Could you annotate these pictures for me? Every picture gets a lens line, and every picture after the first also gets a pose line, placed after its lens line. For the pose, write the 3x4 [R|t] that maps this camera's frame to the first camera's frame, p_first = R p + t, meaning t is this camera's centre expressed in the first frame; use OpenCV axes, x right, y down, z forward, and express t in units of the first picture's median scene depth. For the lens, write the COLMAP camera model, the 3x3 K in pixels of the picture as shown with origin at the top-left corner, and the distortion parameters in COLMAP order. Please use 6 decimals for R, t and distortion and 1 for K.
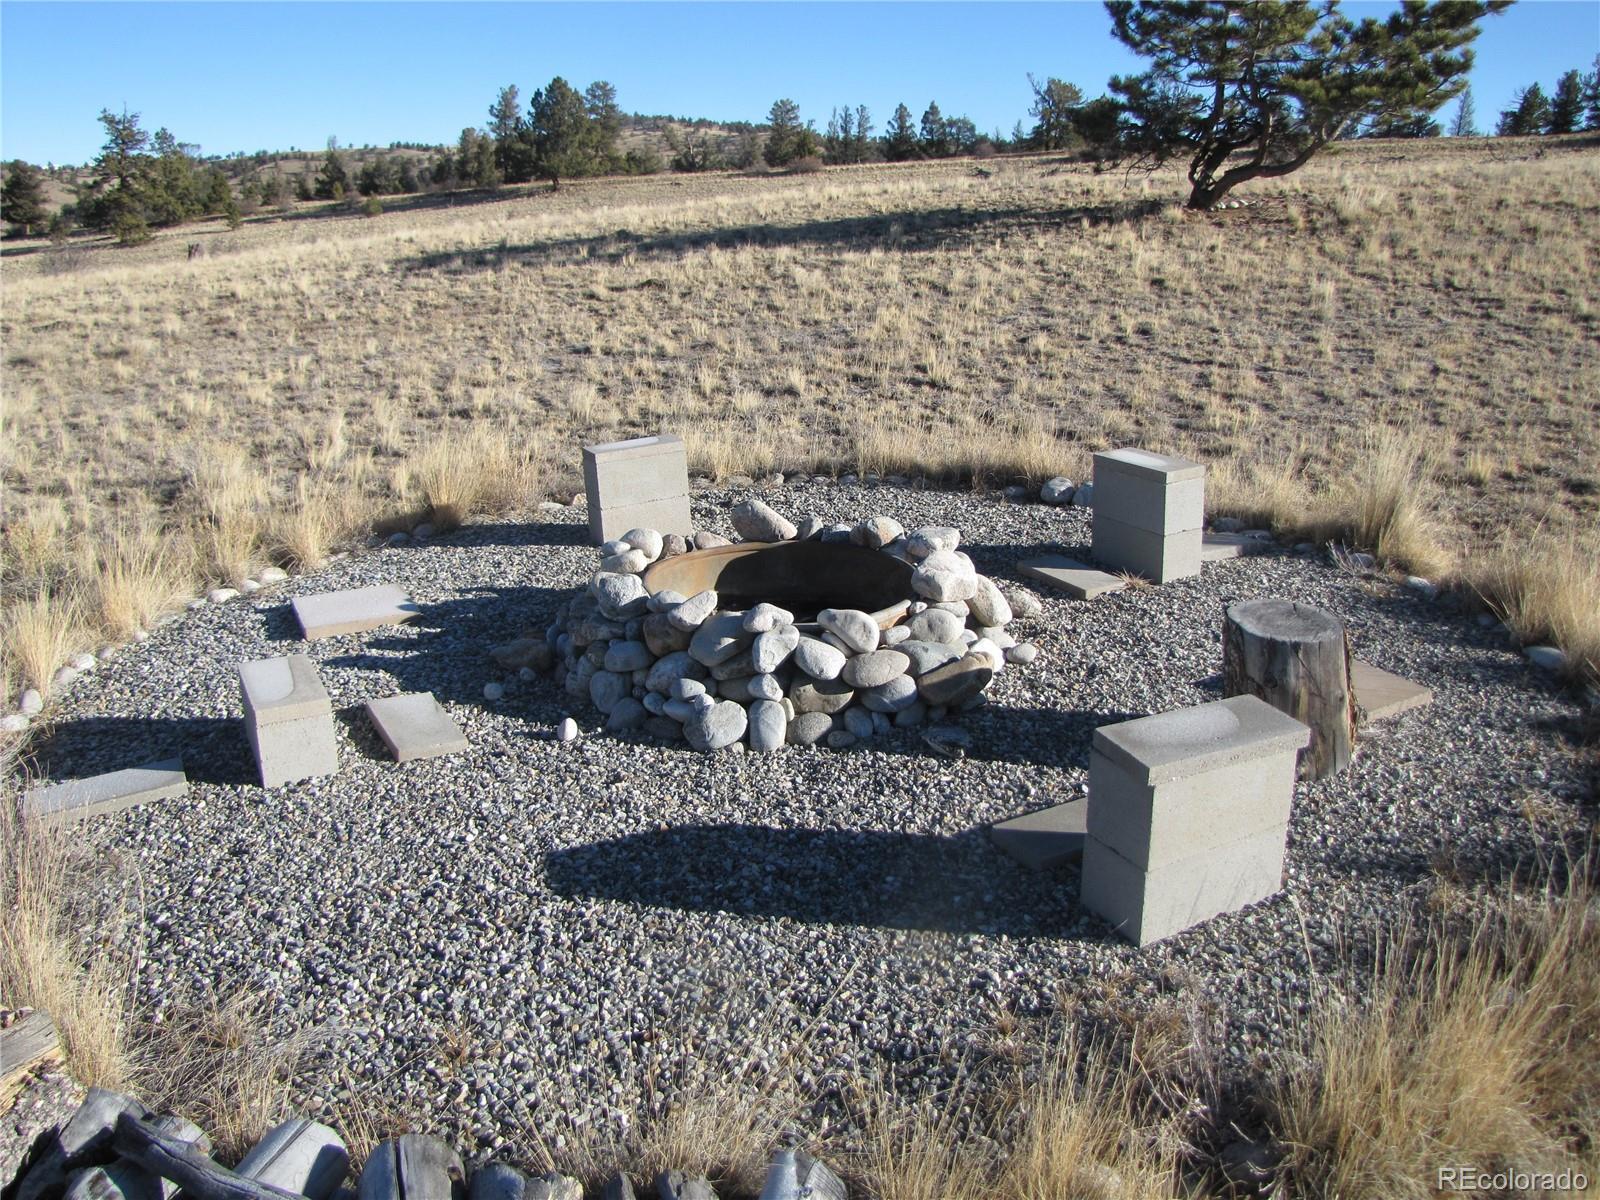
lens RADIAL K [[1335.6, 0, 793.0], [0, 1335.6, 578.2], [0, 0, 1]] dist [-0.187004, 0.166843]
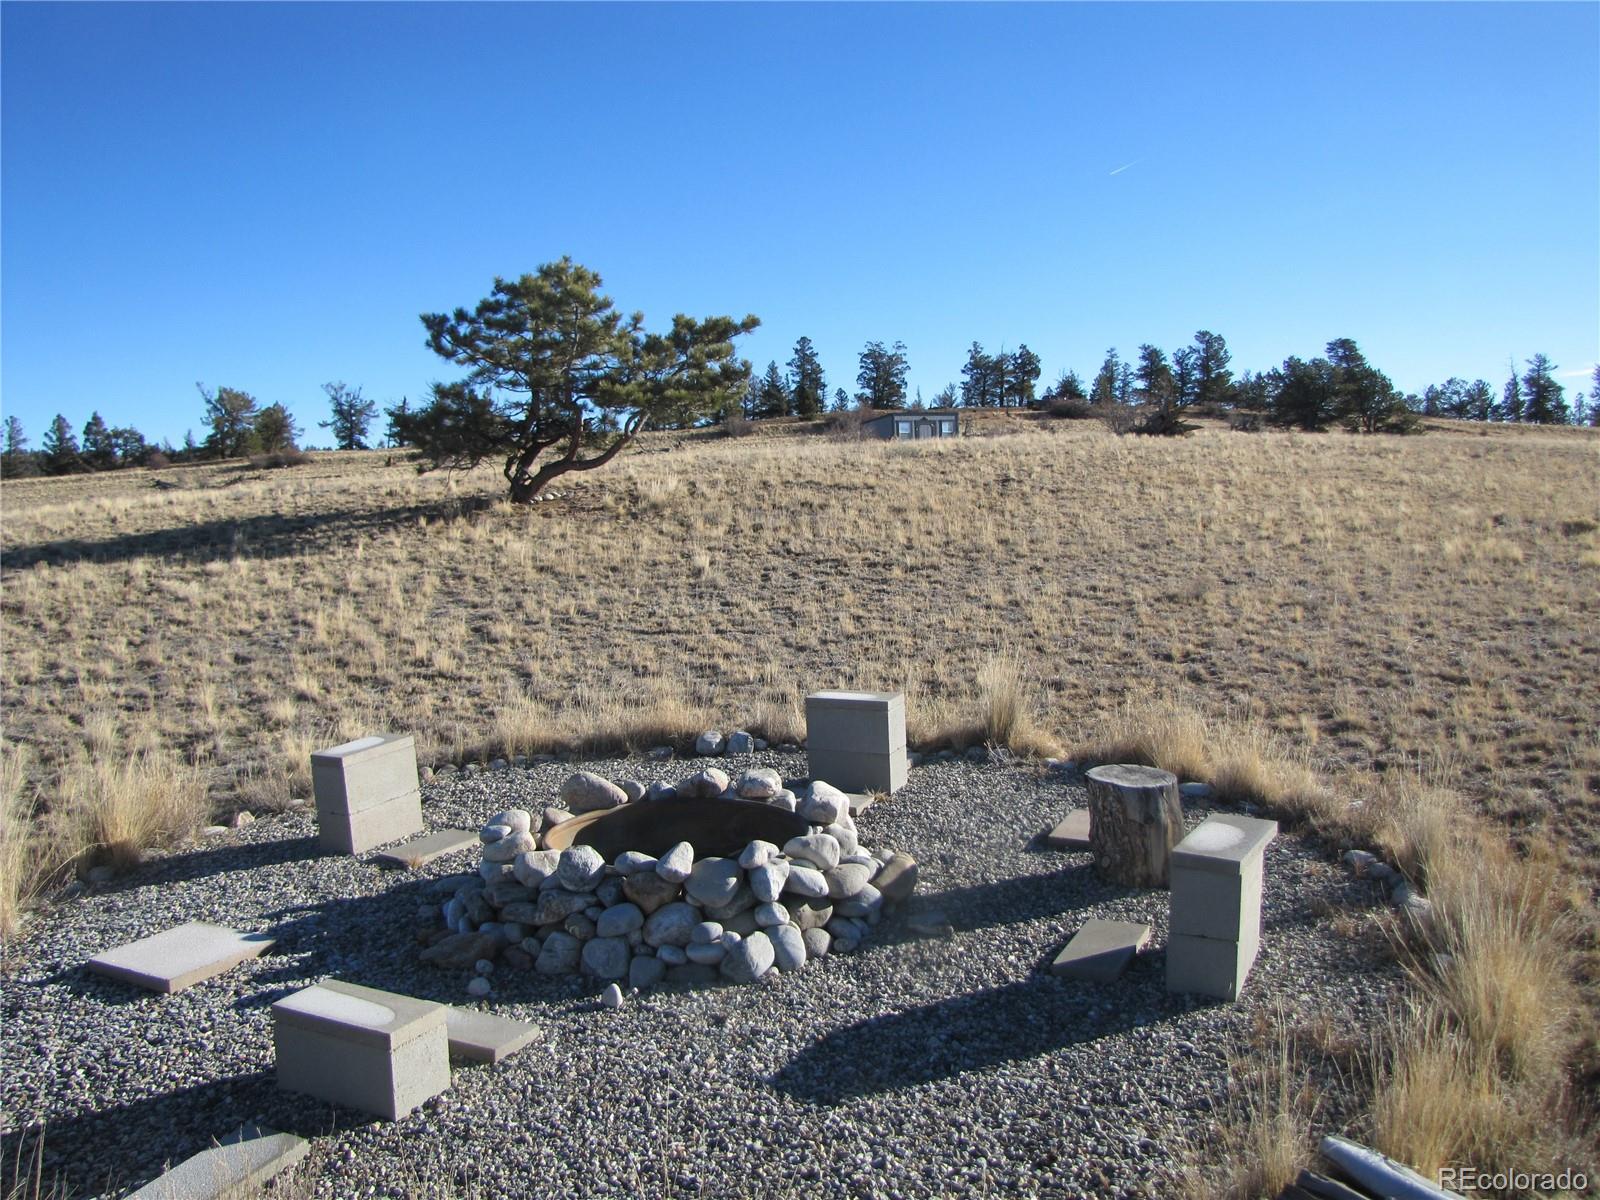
lens RADIAL K [[1335.6, 0, 793.0], [0, 1335.6, 578.2], [0, 0, 1]] dist [-0.187004, 0.166843]
pose [[0.822267, -0.058408, 0.566097, -0.130879], [0.182952, 0.969047, -0.165758, -0.000882], [-0.538893, 0.239866, 0.807502, 0.009151]]
